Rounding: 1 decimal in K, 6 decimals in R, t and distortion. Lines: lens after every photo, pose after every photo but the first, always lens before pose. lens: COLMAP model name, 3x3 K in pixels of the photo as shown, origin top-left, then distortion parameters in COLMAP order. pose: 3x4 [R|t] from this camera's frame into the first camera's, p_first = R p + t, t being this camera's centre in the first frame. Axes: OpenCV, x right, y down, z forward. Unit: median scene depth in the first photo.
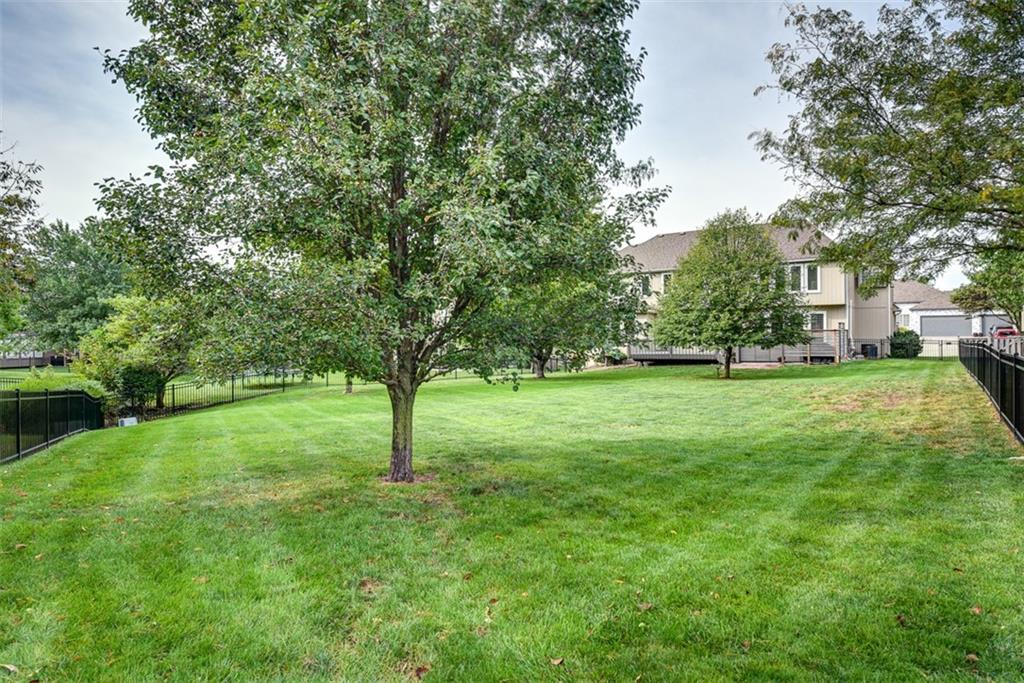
lens RADIAL K [[633.4, 0, 512.0], [0, 633.4, 341.5], [0, 0, 1]] dist [-0.002180, -0.000288]
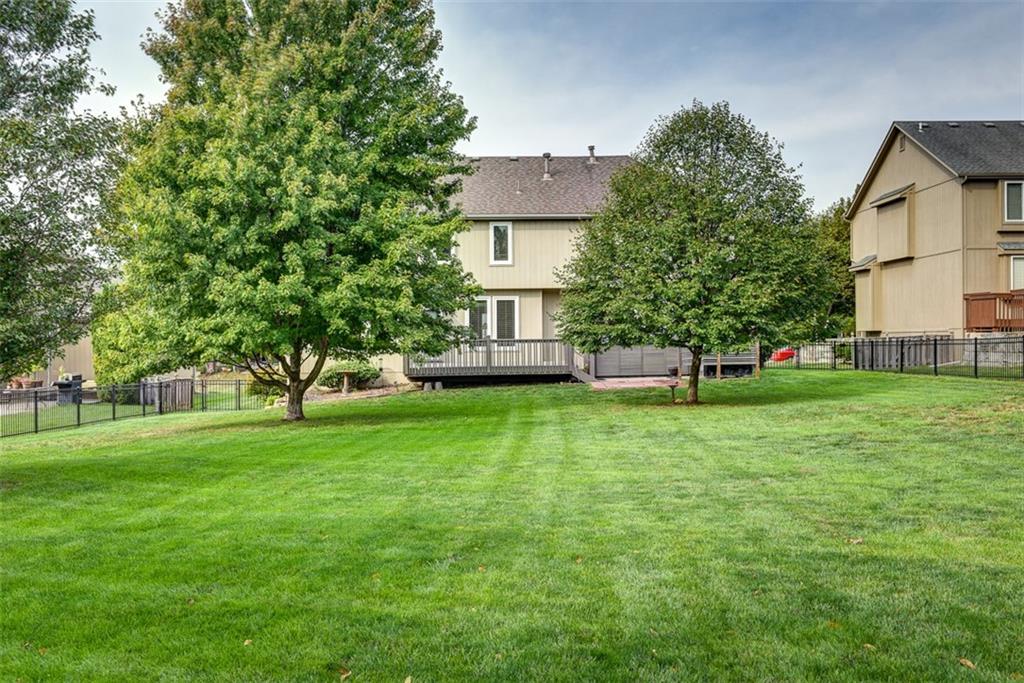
lens RADIAL K [[954.6, 0, 512.0], [0, 954.6, 341.5], [0, 0, 1]] dist [0.017610, 0.003287]
pose [[0.810558, 0.003832, 0.585646, -0.240287], [0.007650, 0.999824, -0.017130, 0.014037], [-0.585609, 0.018365, 0.810386, 0.340792]]
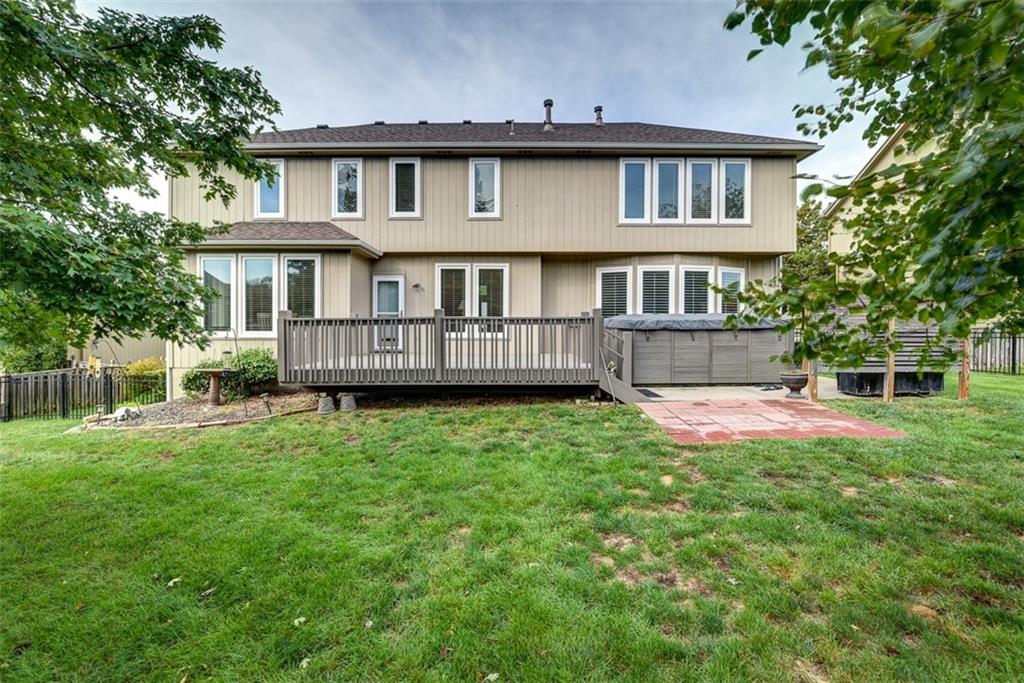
lens RADIAL K [[409.8, 0, 512.0], [0, 409.8, 341.5], [0, 0, 1]] dist [-0.001149, -0.000066]
pose [[0.829622, 0.007324, 0.558278, 0.189224], [-0.005965, 0.999973, -0.004254, 0.009501], [-0.558294, 0.000200, 0.829643, 0.899818]]
